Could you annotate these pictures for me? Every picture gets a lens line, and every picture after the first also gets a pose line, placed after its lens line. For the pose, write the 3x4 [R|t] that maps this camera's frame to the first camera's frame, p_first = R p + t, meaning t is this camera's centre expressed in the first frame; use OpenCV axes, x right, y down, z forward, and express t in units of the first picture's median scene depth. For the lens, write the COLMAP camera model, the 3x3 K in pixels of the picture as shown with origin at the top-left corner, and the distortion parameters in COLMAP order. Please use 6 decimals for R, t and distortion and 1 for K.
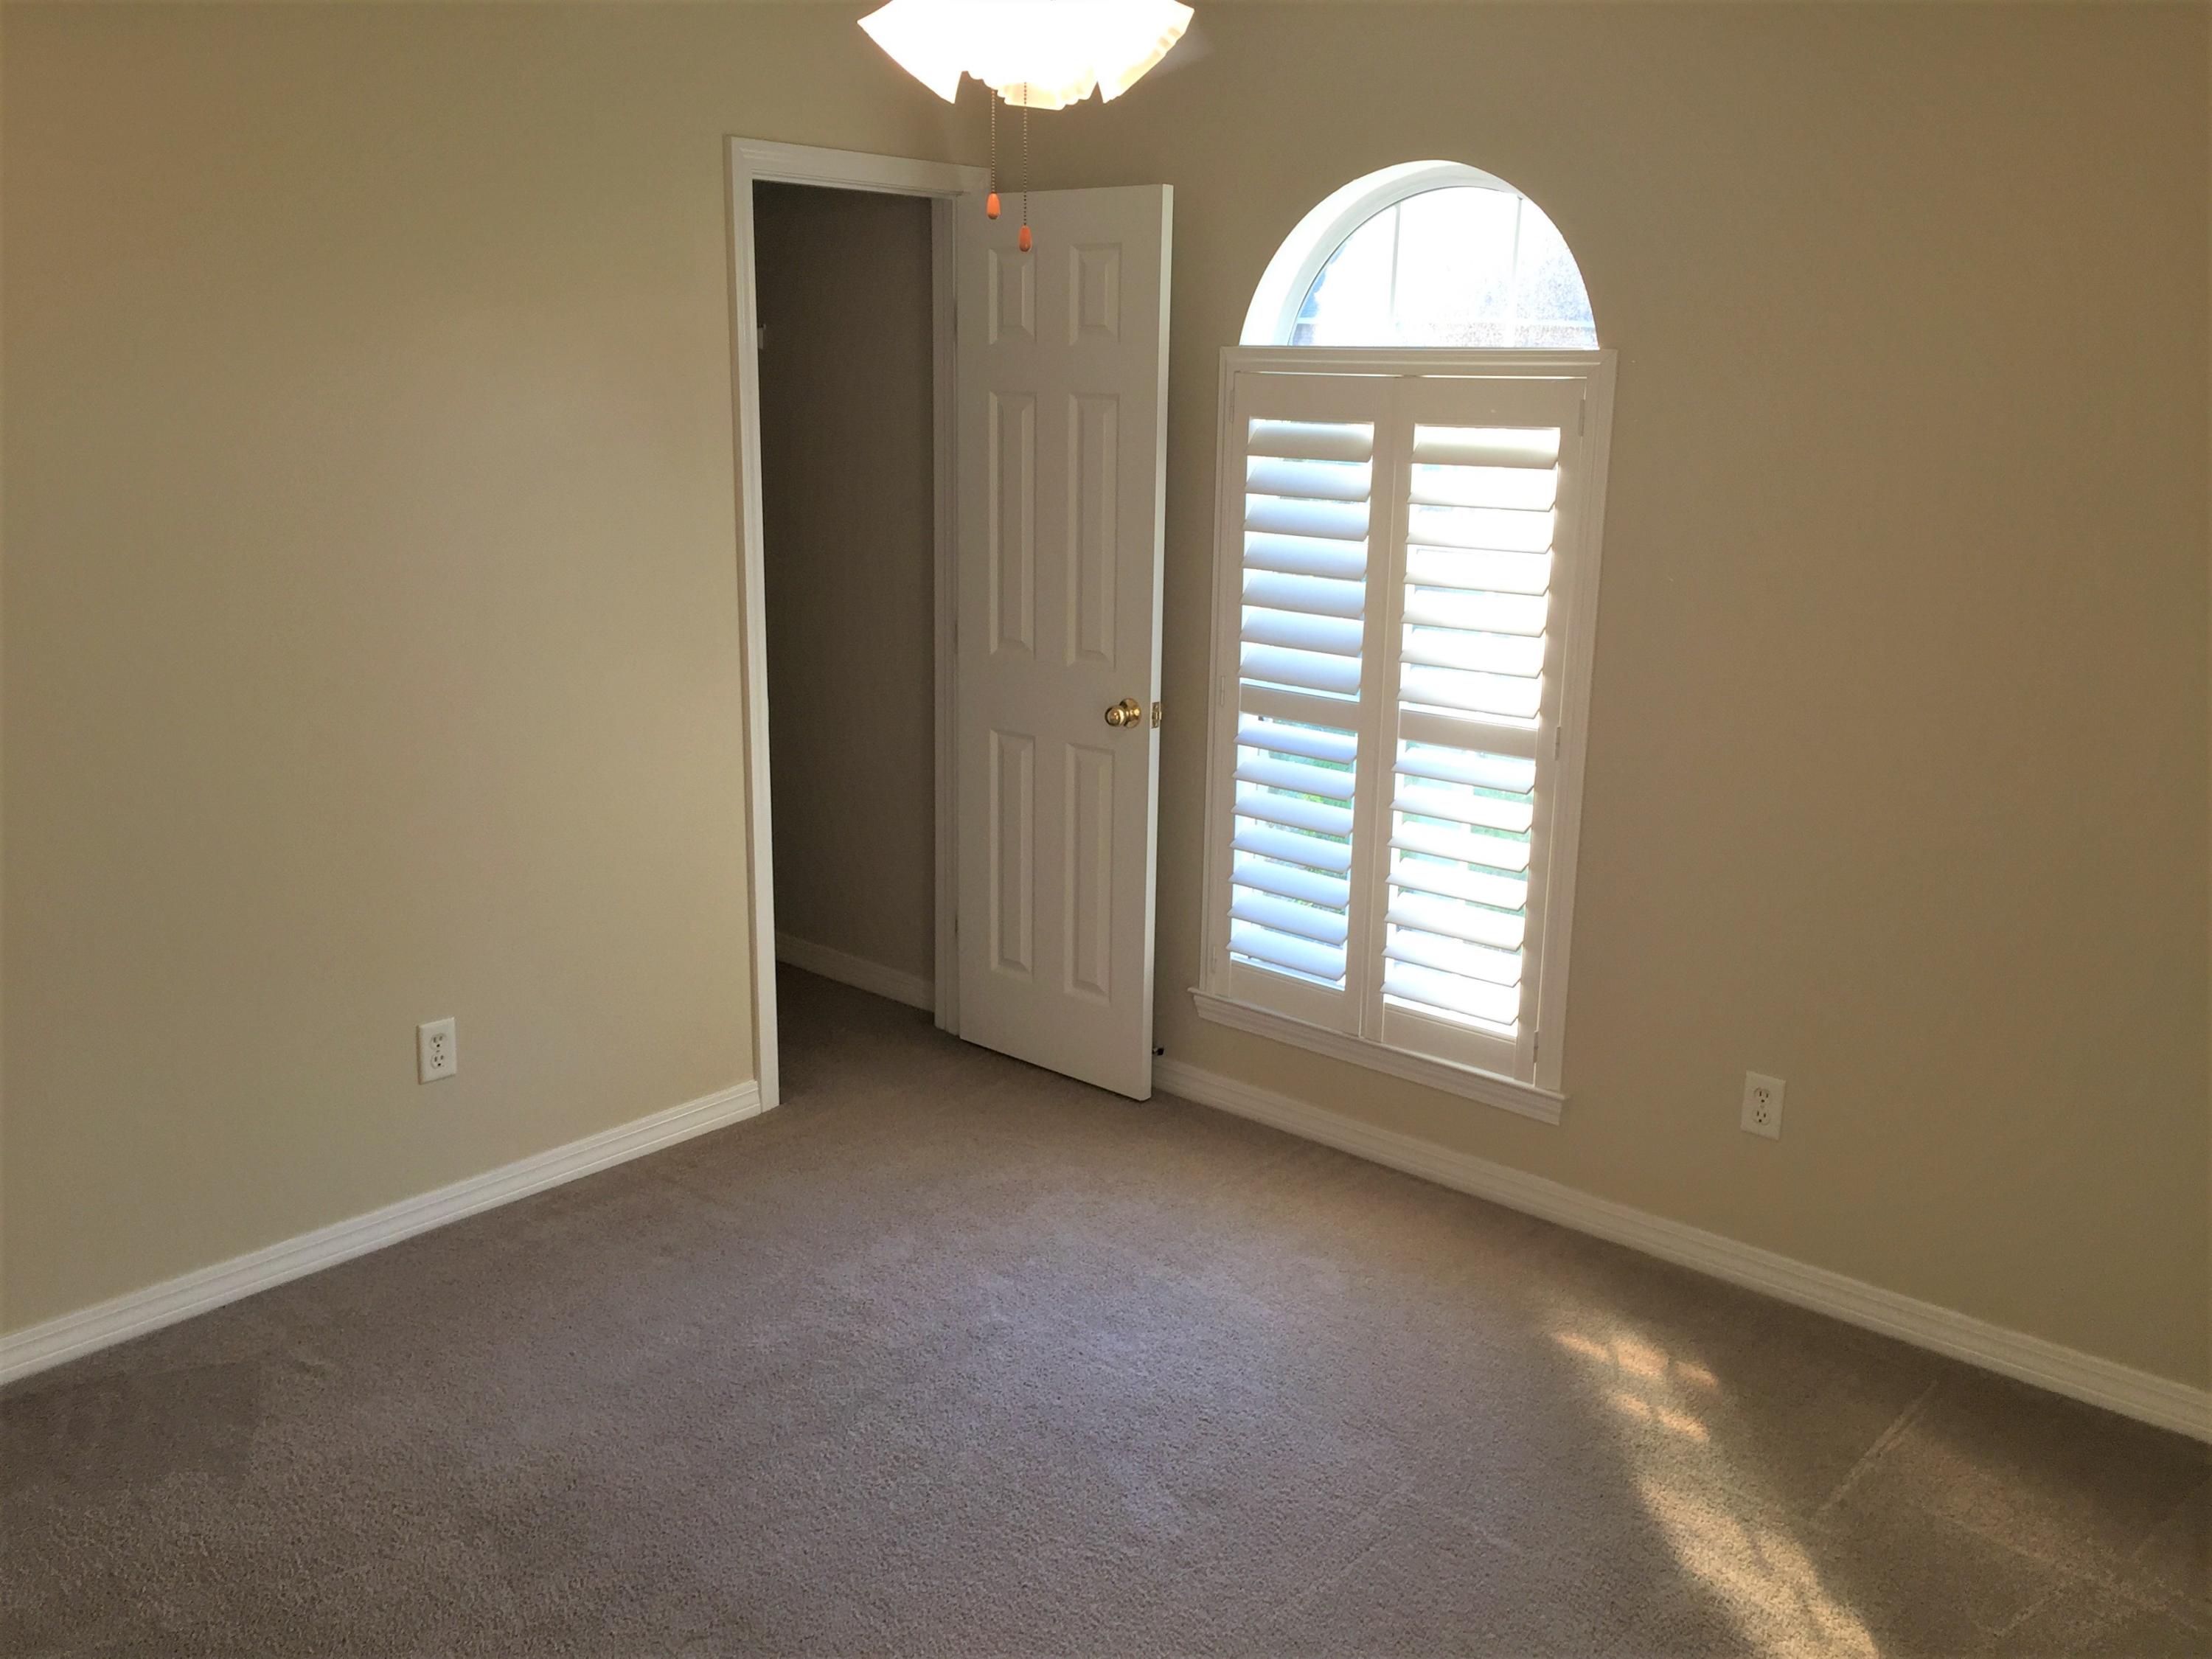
lens RADIAL K [[1902.7, 0, 1162.3], [0, 1902.7, 832.2], [0, 0, 1]] dist [0.076075, -0.069535]
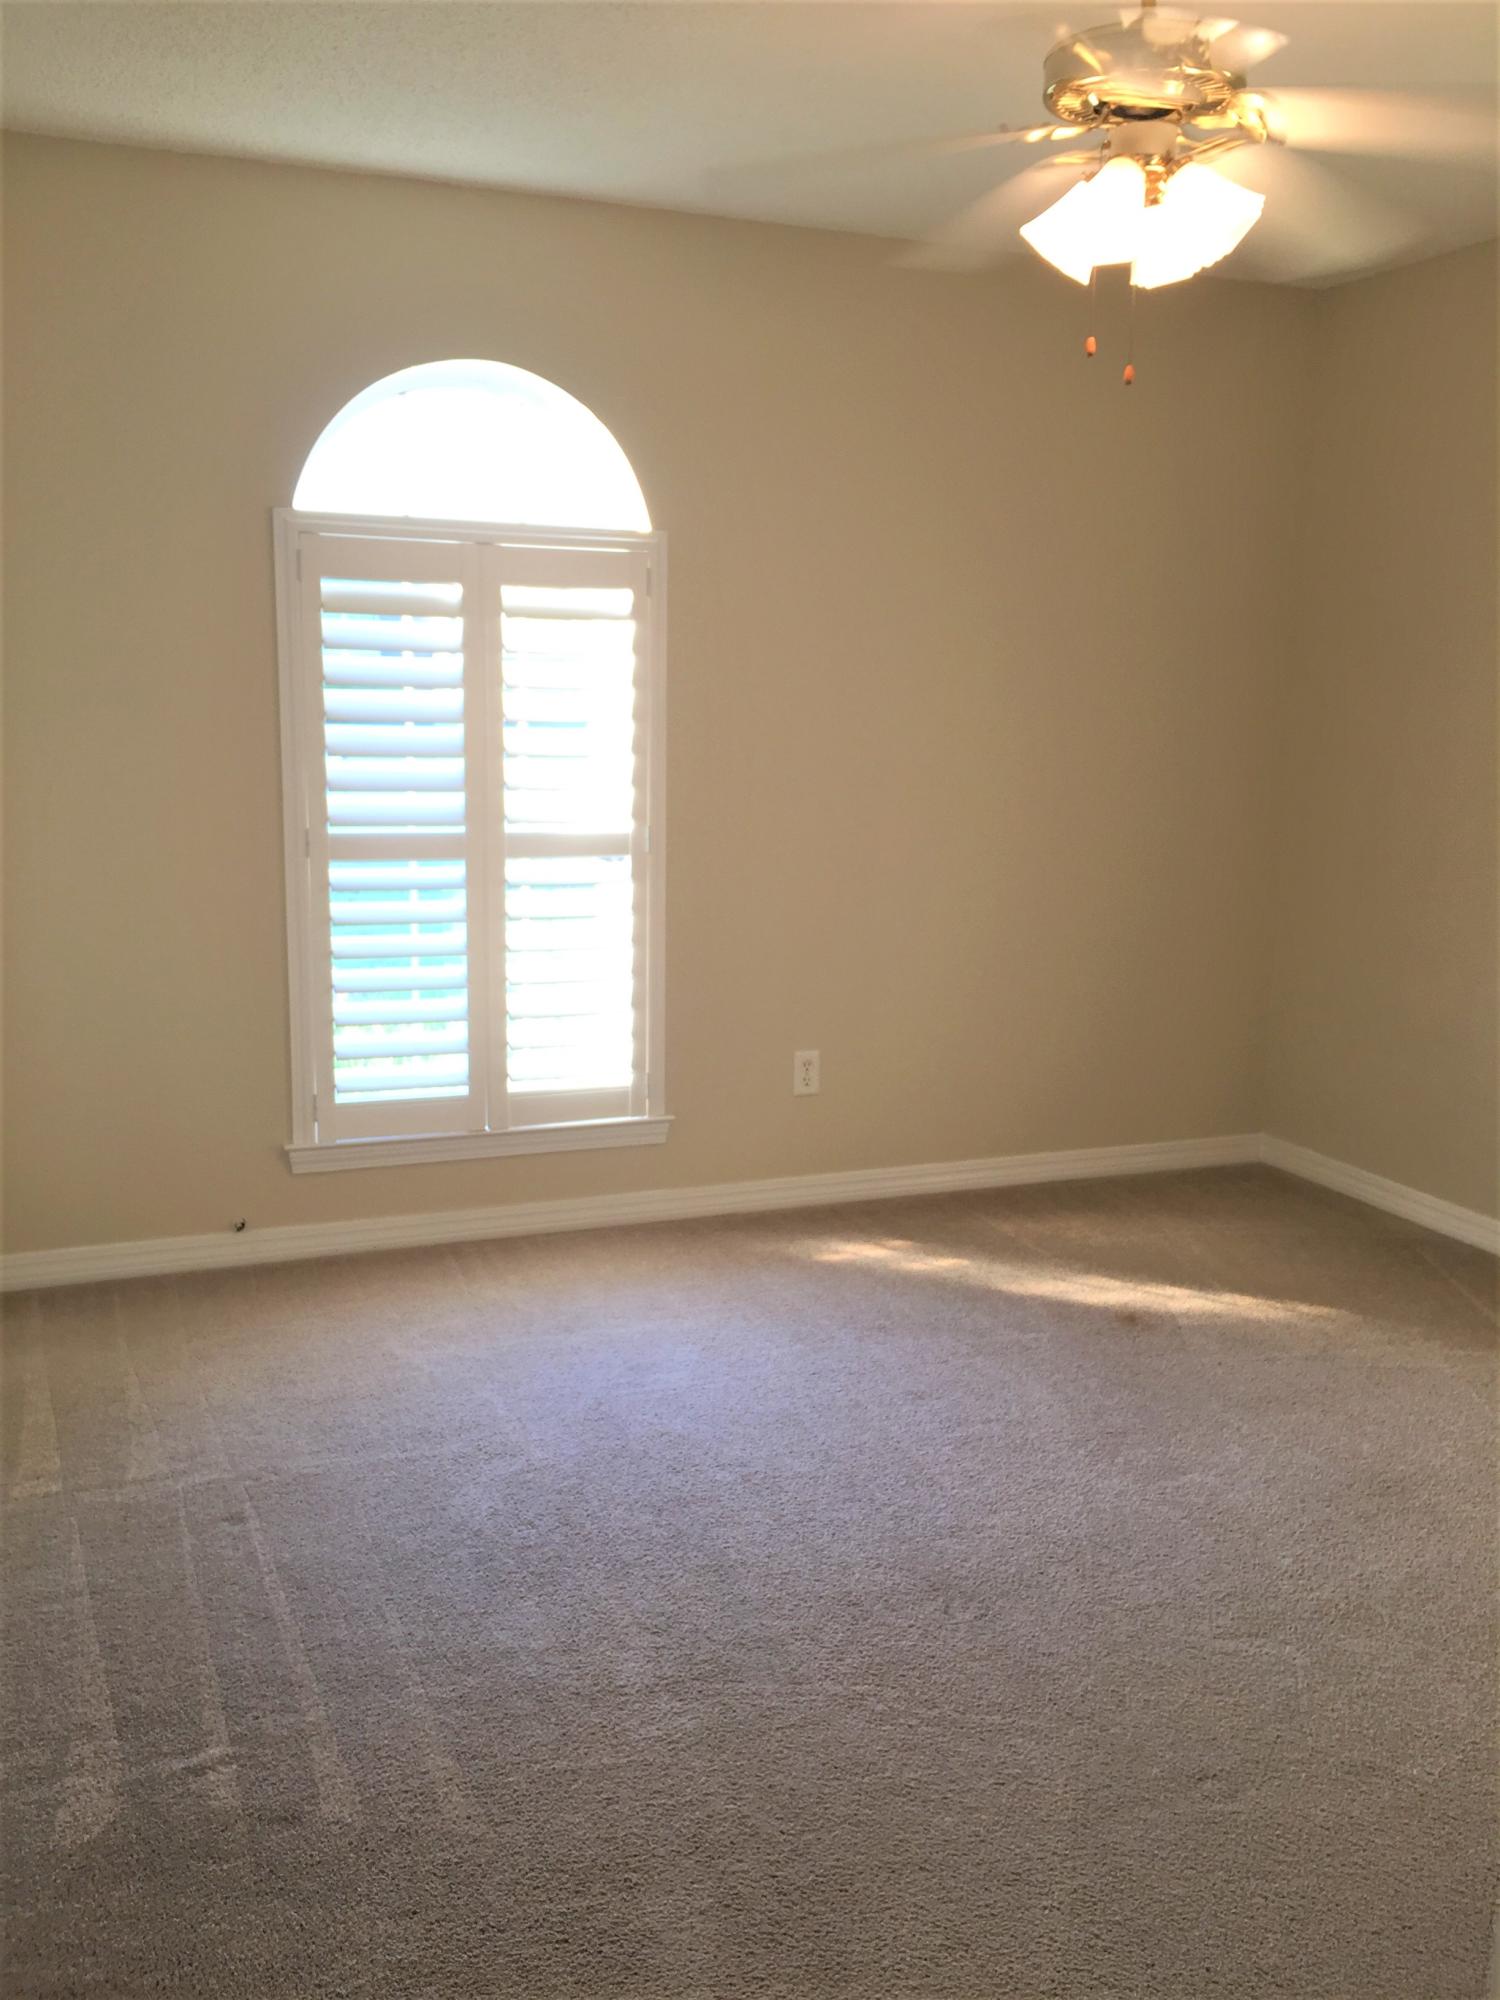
lens RADIAL K [[1720.3, 0, 779.6], [0, 1720.3, 1007.5], [0, 0, 1]] dist [0.076075, -0.069535]
pose [[0.463446, -0.179058, 0.867845, -0.732698], [0.202095, 0.974919, 0.093228, -0.025448], [-0.862772, 0.132181, 0.488009, 0.359413]]
